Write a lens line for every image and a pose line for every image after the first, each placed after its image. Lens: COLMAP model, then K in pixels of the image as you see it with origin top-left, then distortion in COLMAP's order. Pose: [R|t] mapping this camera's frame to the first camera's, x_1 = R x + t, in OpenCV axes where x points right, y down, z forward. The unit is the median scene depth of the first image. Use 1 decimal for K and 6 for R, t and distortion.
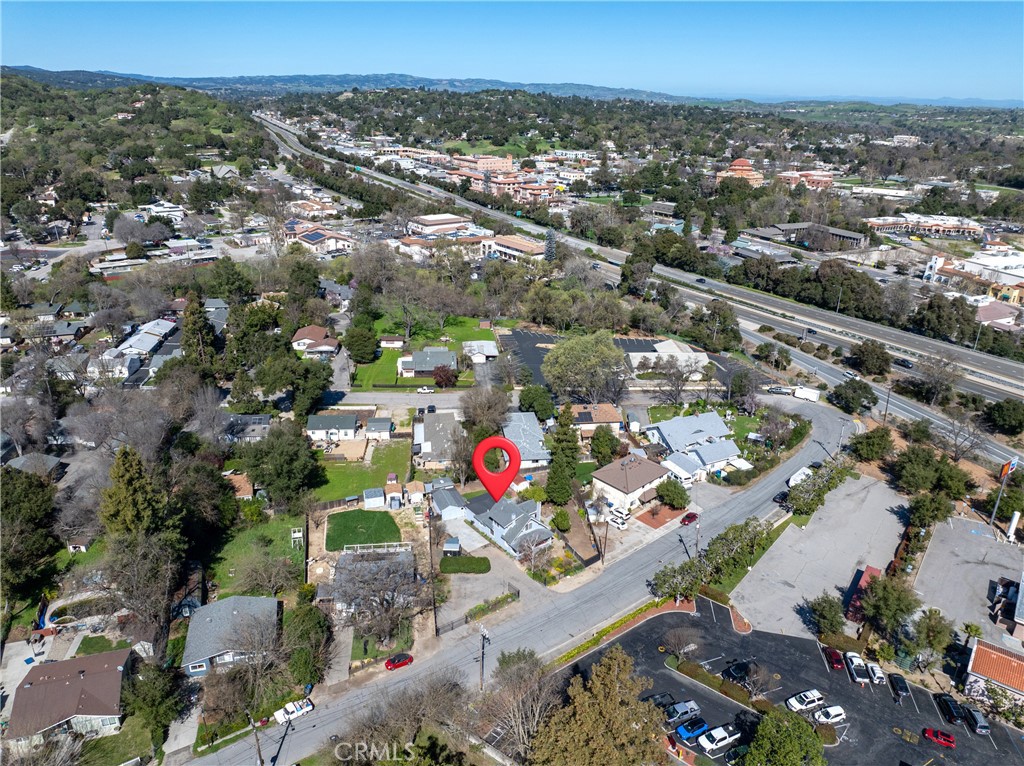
lens RADIAL K [[723.1, 0, 503.0], [0, 723.1, 384.6], [0, 0, 1]] dist [-0.033774, -0.009641]
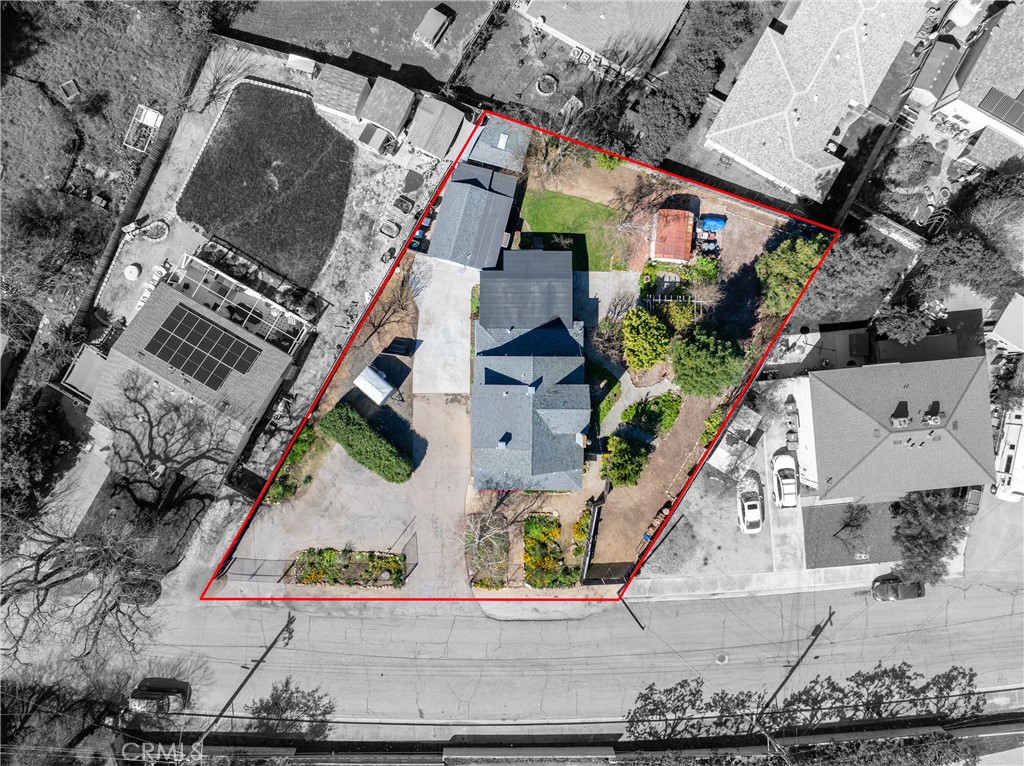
lens RADIAL K [[723.1, 0, 475.4], [0, 723.1, 381.2], [0, 0, 1]] dist [-0.033774, -0.009641]
pose [[0.798710, 0.601166, -0.025732, -0.006881], [-0.209941, 0.318495, 0.924384, -0.166509], [0.563903, -0.732913, 0.380594, 0.671504]]
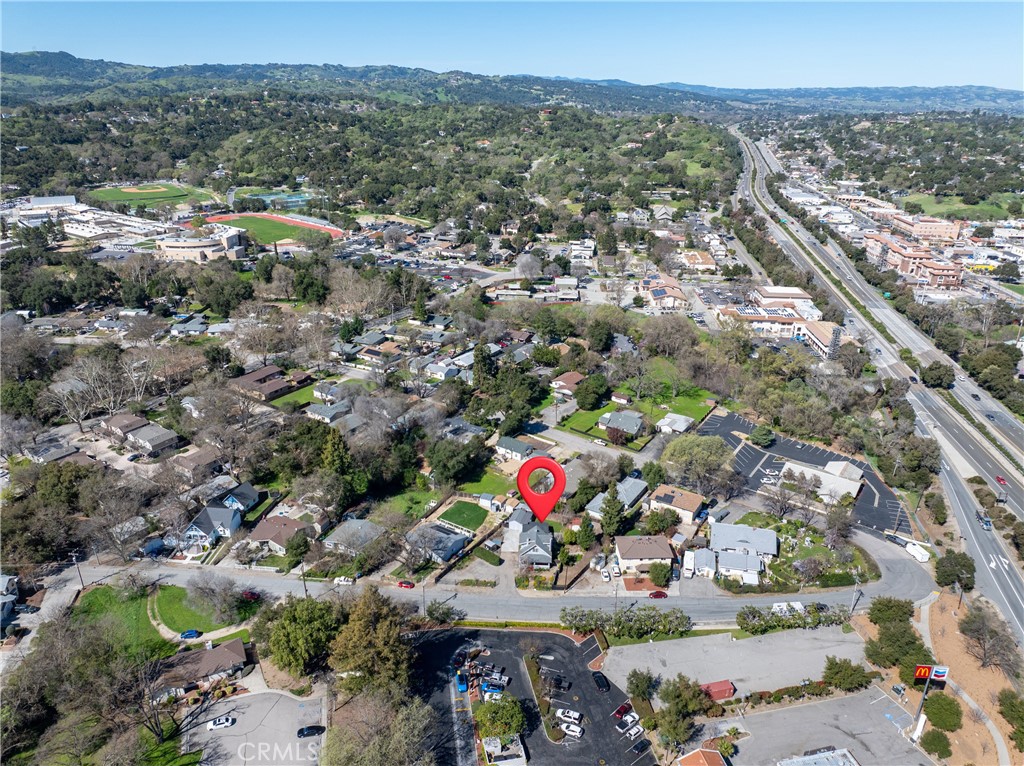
lens RADIAL K [[723.1, 0, 498.8], [0, 723.1, 349.9], [0, 0, 1]] dist [-0.033774, -0.009641]
pose [[0.759782, 0.205975, -0.616689, 0.641860], [-0.238209, 0.970727, 0.030744, -0.184528], [0.604969, 0.123542, 0.786606, -0.215678]]
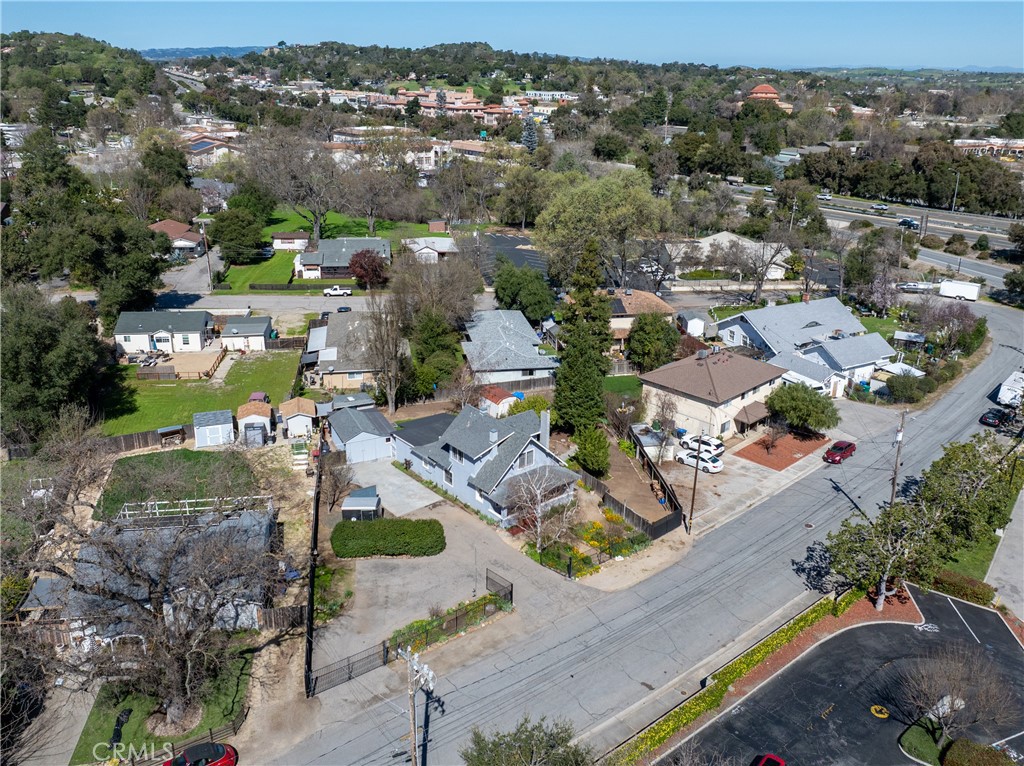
lens RADIAL K [[860.3, 0, 490.1], [0, 860.3, 352.0], [0, 0, 1]] dist [-0.035074, -0.013946]
pose [[0.999442, -0.016384, 0.029095, -0.002307], [0.018295, 0.997605, -0.066701, 0.129514], [-0.027932, 0.067196, 0.997349, 0.345979]]
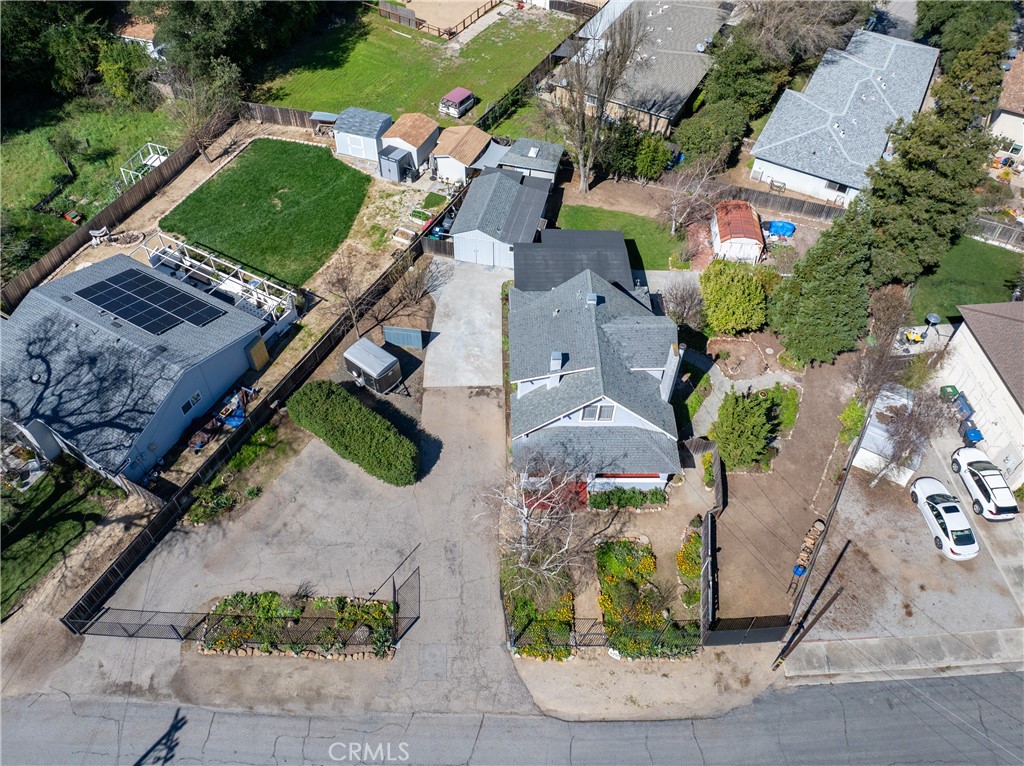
lens RADIAL K [[814.1, 0, 481.8], [0, 814.1, 330.2], [0, 0, 1]] dist [-0.042741, 0.005211]
pose [[0.801238, 0.433045, -0.412904, 0.093145], [-0.215393, 0.852561, 0.476179, 0.018575], [0.558232, -0.292597, 0.776379, 0.575824]]
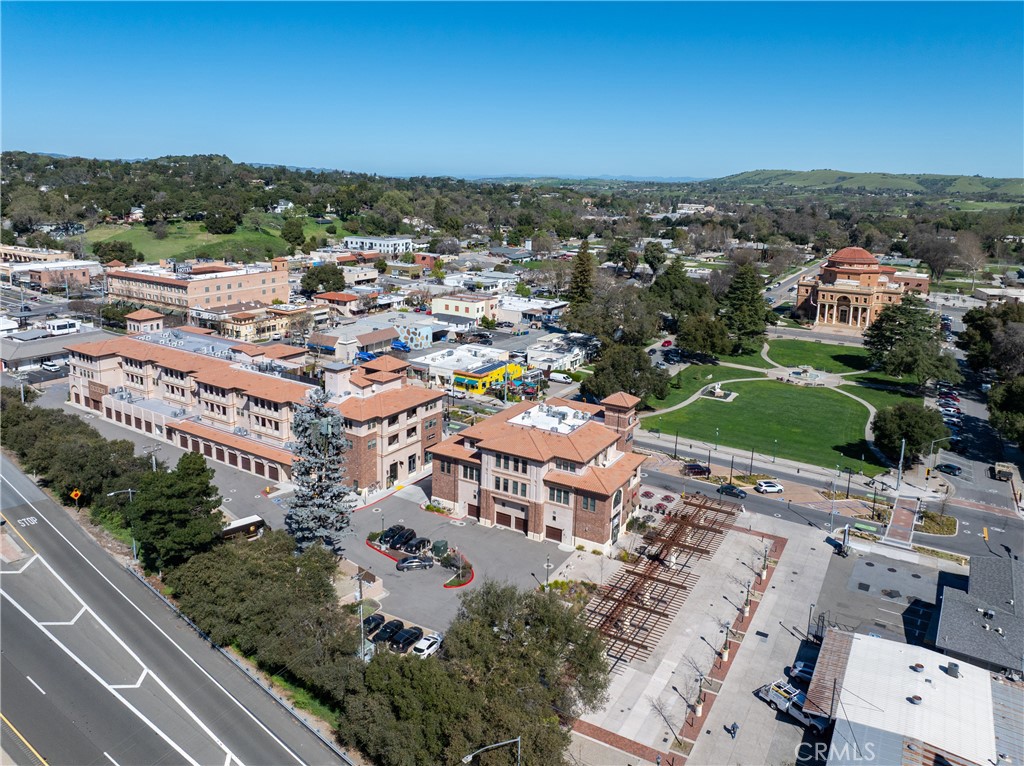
lens RADIAL K [[723.1, 0, 516.8], [0, 723.1, 350.0], [0, 0, 1]] dist [-0.033774, -0.009641]
pose [[0.908920, -0.094094, 0.406216, -0.136306], [0.153126, 0.981459, -0.115283, -0.868182], [-0.387837, 0.166985, 0.906476, 2.573337]]
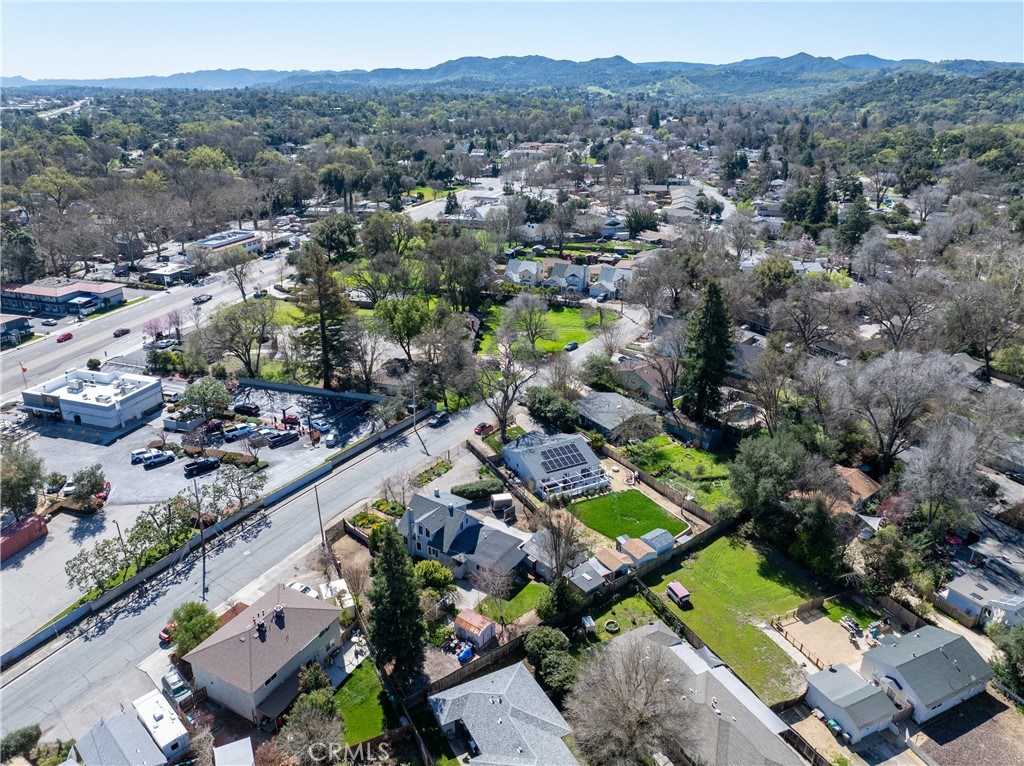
lens RADIAL K [[723.1, 0, 510.7], [0, 723.1, 383.9], [0, 0, 1]] dist [-0.033774, -0.009641]
pose [[-0.936331, 0.105652, -0.334846, 0.150841], [-0.160976, 0.718357, 0.676794, -0.357477], [0.312044, 0.687605, -0.655612, 1.150194]]
